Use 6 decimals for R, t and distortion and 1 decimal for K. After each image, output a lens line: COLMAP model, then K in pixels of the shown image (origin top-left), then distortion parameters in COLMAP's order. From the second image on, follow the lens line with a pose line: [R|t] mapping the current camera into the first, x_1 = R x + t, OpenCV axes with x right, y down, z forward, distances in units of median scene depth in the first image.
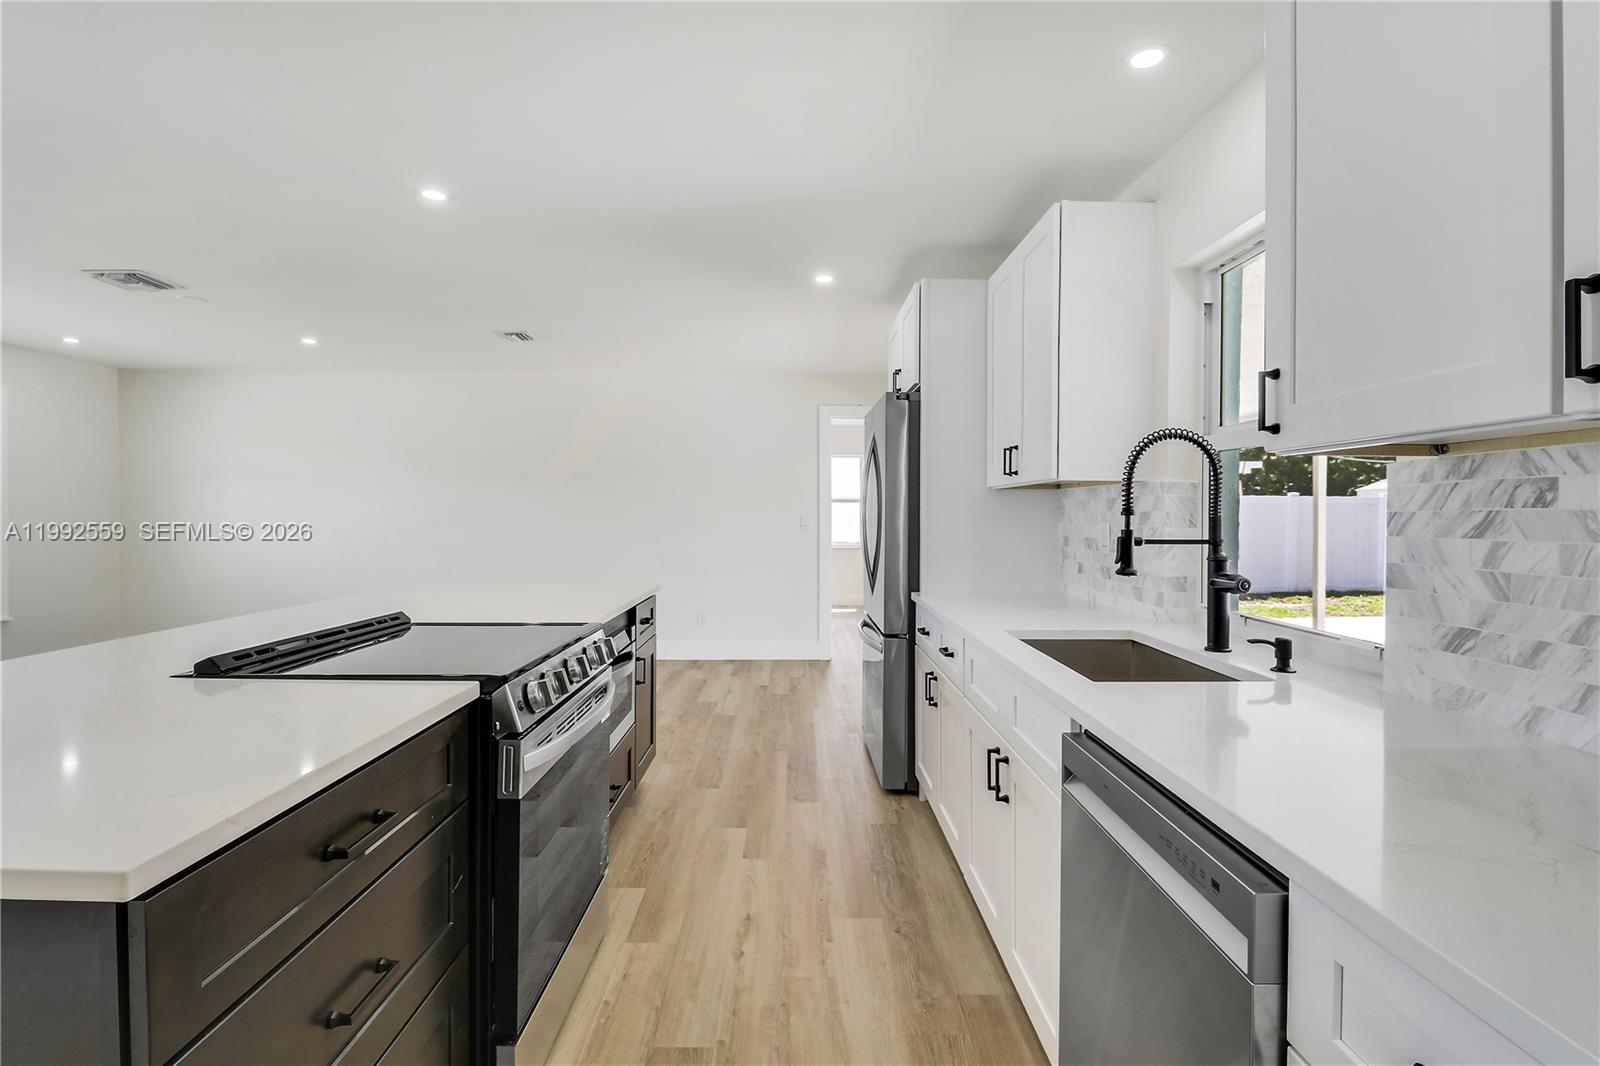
lens RADIAL K [[754.9, 0, 793.1], [0, 754.9, 510.1], [0, 0, 1]] dist [0.020250, -0.020216]
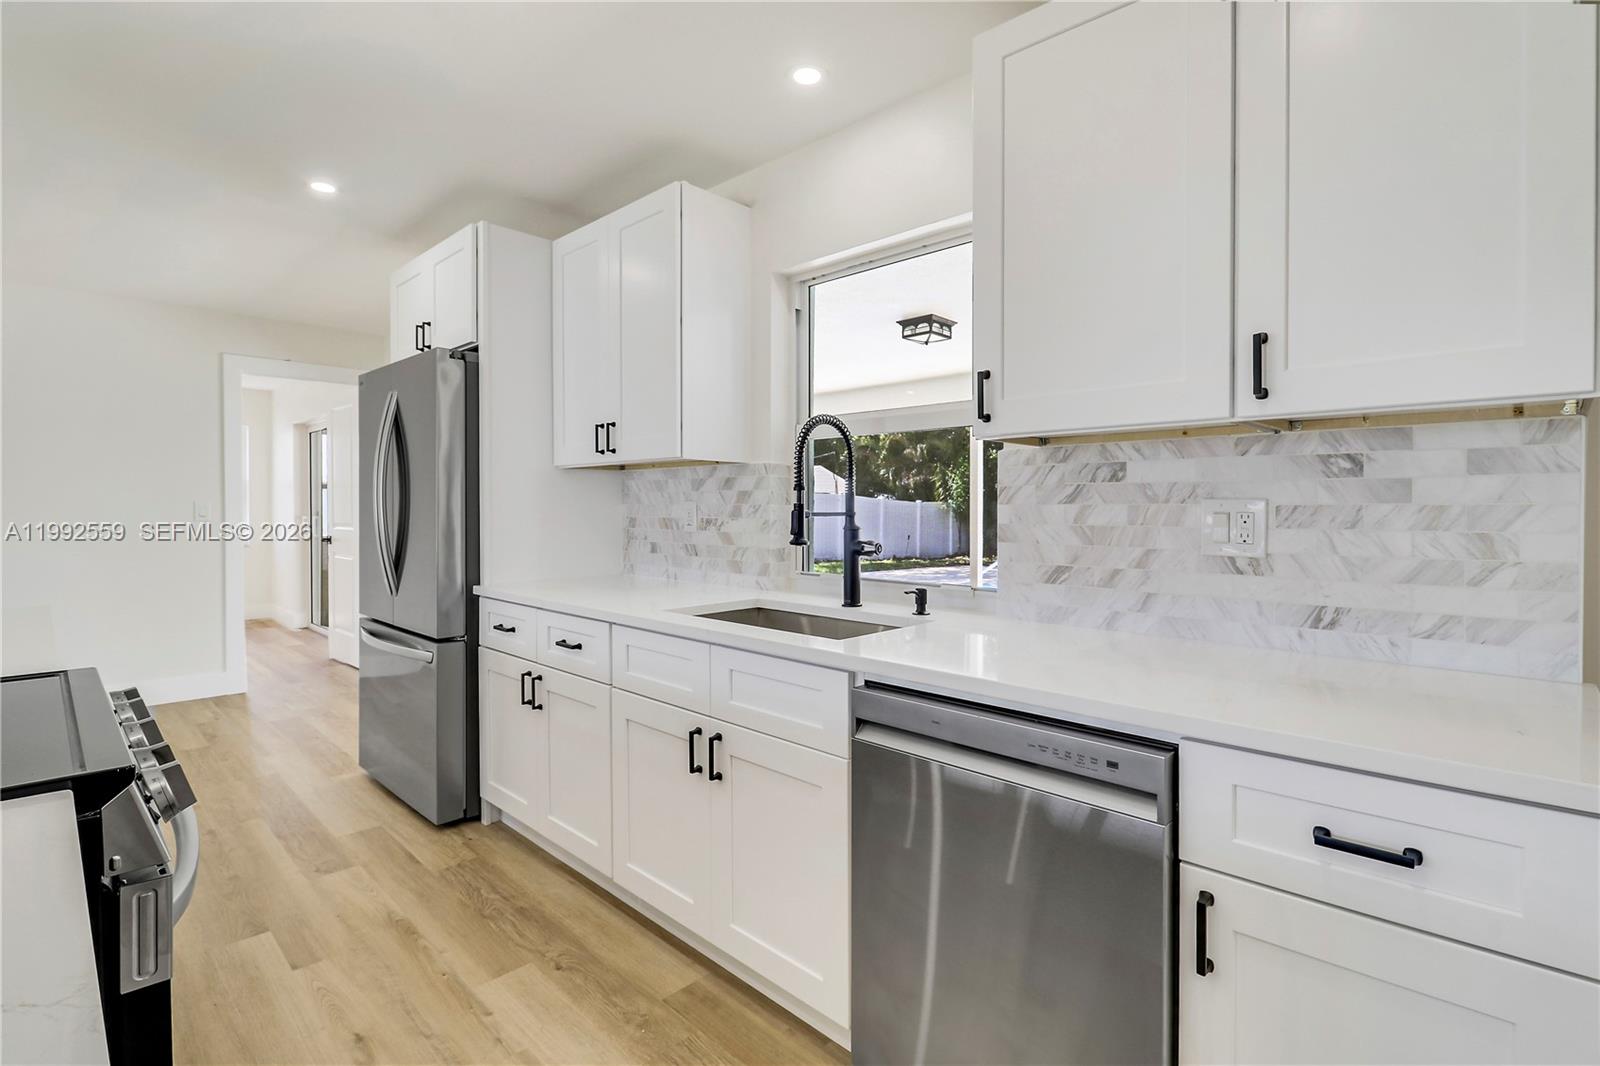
lens RADIAL K [[761.5, 0, 798.3], [0, 761.5, 509.0], [0, 0, 1]] dist [0.009039, -0.018354]
pose [[0.701040, -0.005800, 0.713098, -0.291301], [-0.000913, 0.999959, 0.009031, 0.020039], [-0.713121, -0.006982, 0.701006, 0.194590]]
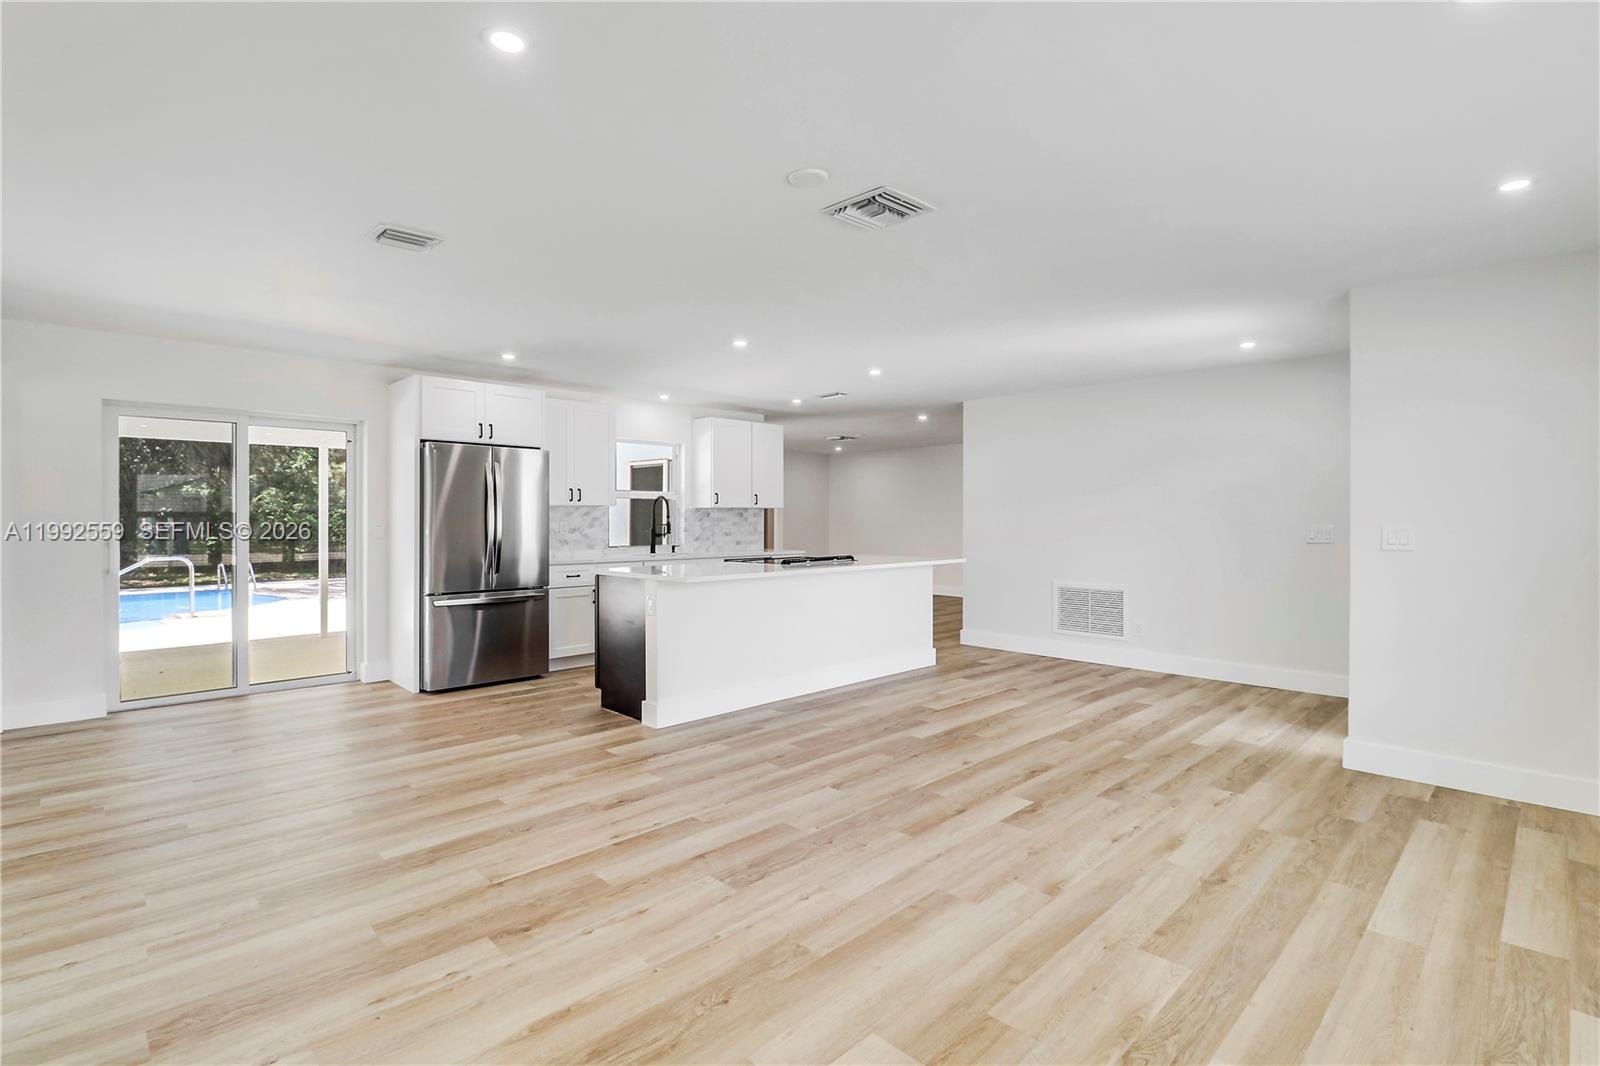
lens RADIAL K [[752.7, 0, 781.0], [0, 752.7, 514.5], [0, 0, 1]] dist [0.005263, -0.015659]
pose [[-0.685427, -0.000256, 0.728141, -2.271004], [-0.005075, 0.999977, -0.004425, 0.001153], [-0.728123, -0.006728, -0.685413, 2.674242]]
